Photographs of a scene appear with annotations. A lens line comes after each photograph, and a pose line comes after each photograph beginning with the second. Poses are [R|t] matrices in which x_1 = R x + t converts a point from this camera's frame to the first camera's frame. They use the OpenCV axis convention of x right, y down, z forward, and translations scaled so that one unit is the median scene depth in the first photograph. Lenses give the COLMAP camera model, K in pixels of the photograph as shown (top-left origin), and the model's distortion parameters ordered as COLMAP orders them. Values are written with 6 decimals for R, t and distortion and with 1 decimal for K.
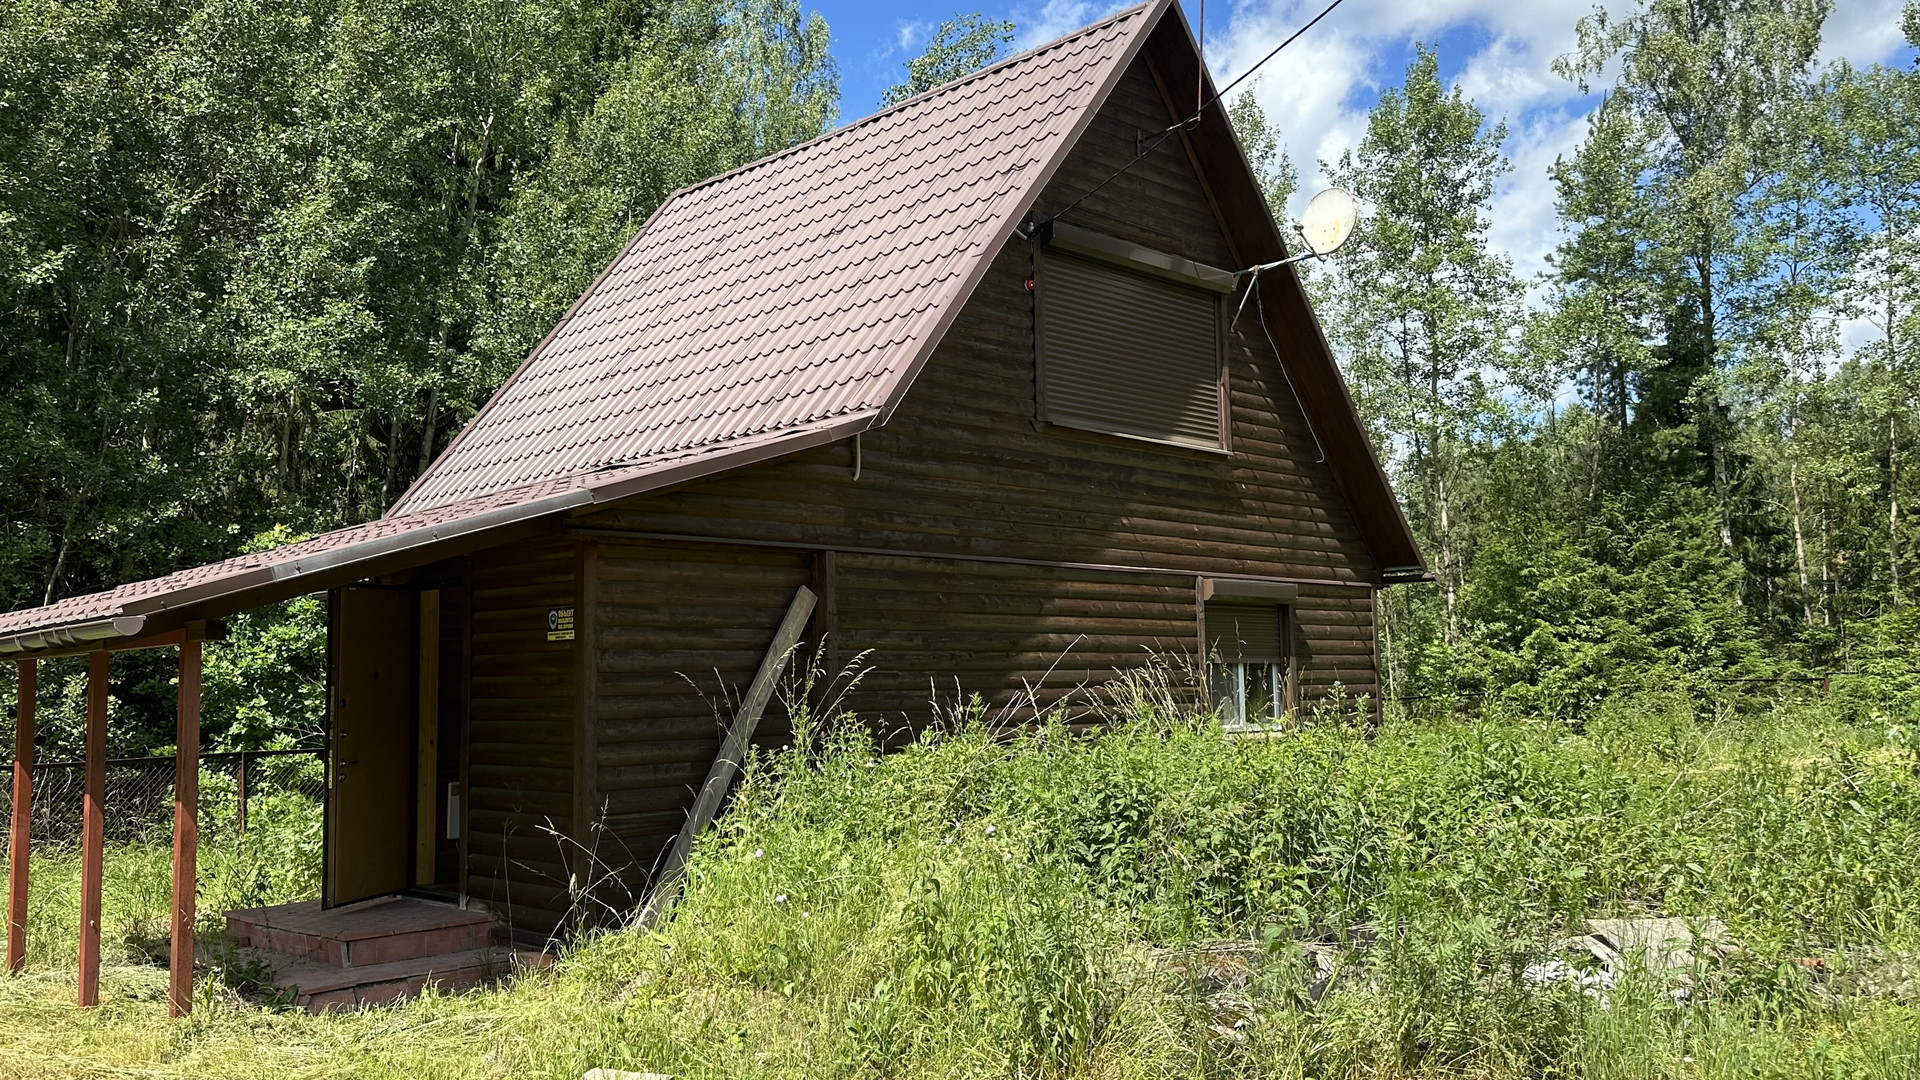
lens RADIAL K [[1570.7, 0, 958.1], [0, 1570.7, 536.4], [0, 0, 1]] dist [0.072129, -0.046706]
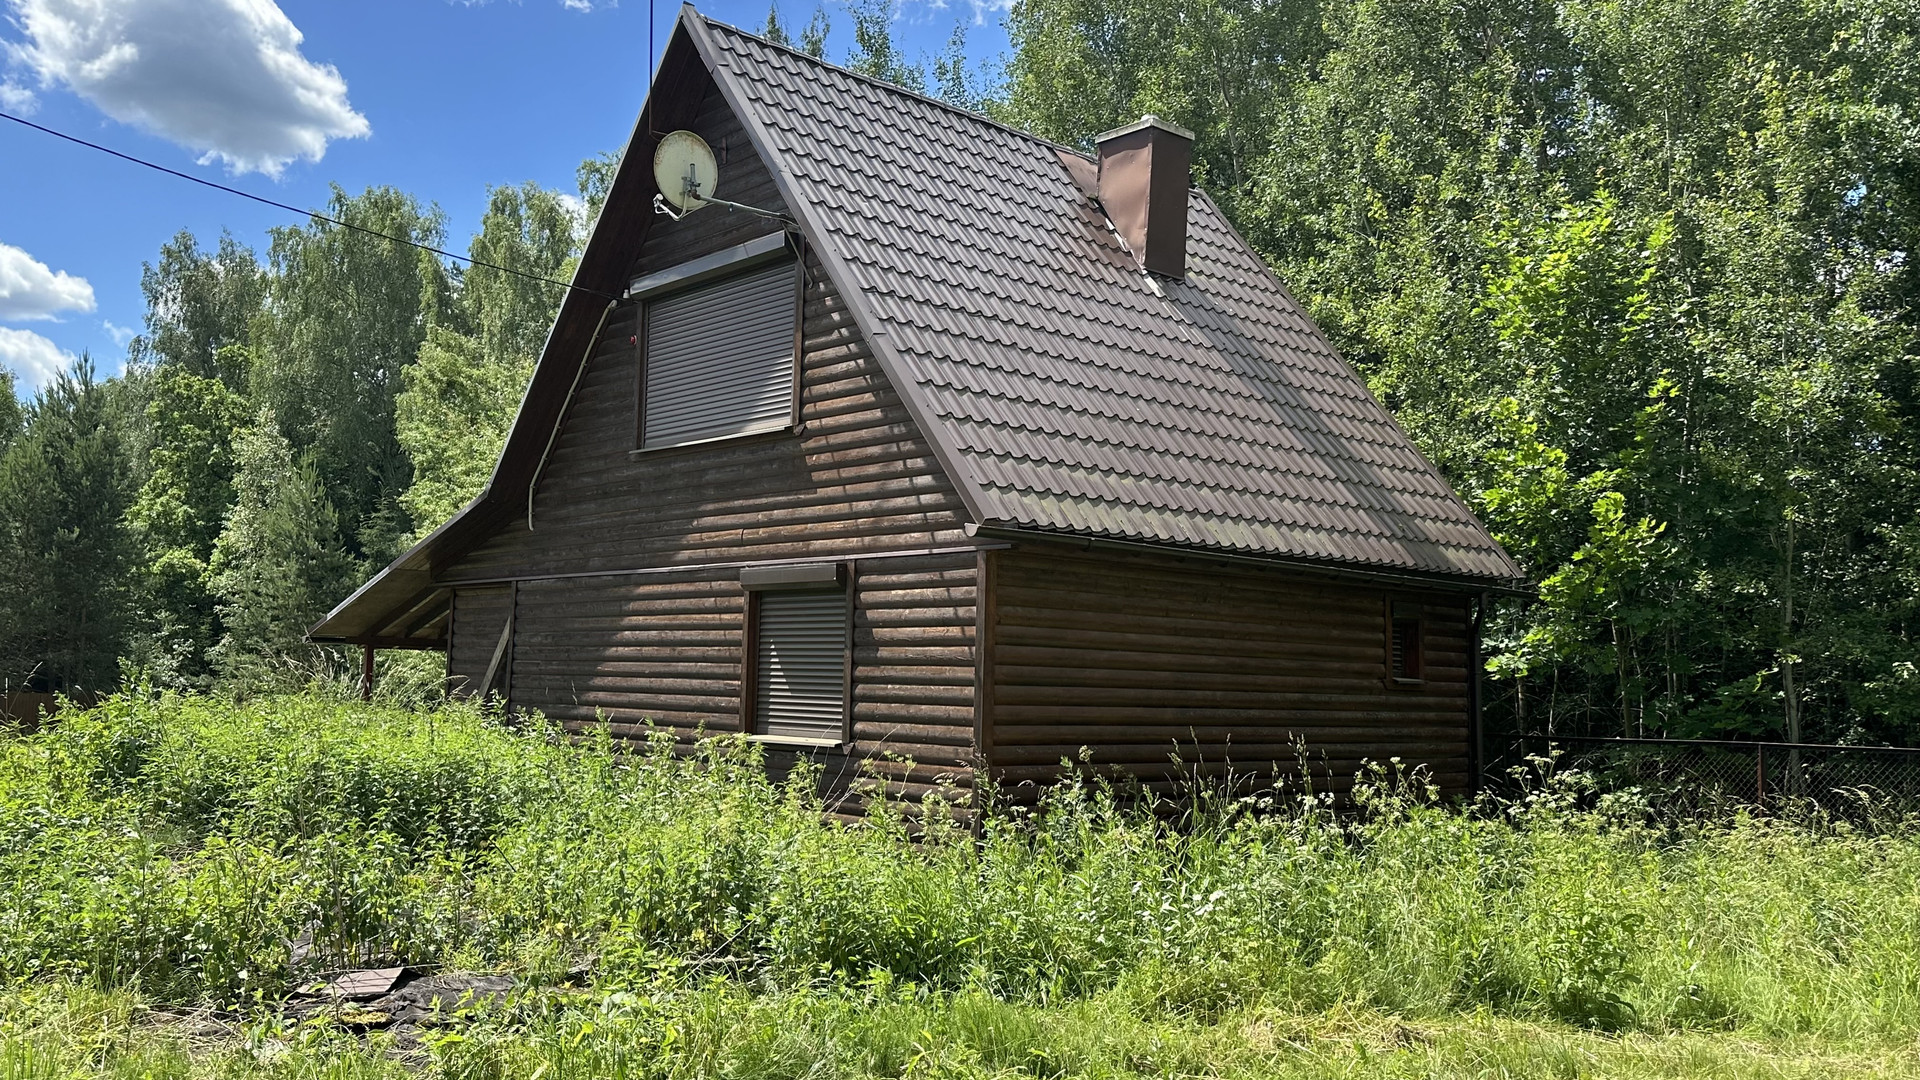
lens RADIAL K [[1570.7, 0, 949.6], [0, 1570.7, 542.0], [0, 0, 1]] dist [0.072129, -0.046706]
pose [[-0.049810, -0.065907, -0.996582, 1.252321], [0.079019, 0.994432, -0.069715, 0.098462], [0.995628, -0.082221, -0.044324, 1.316042]]
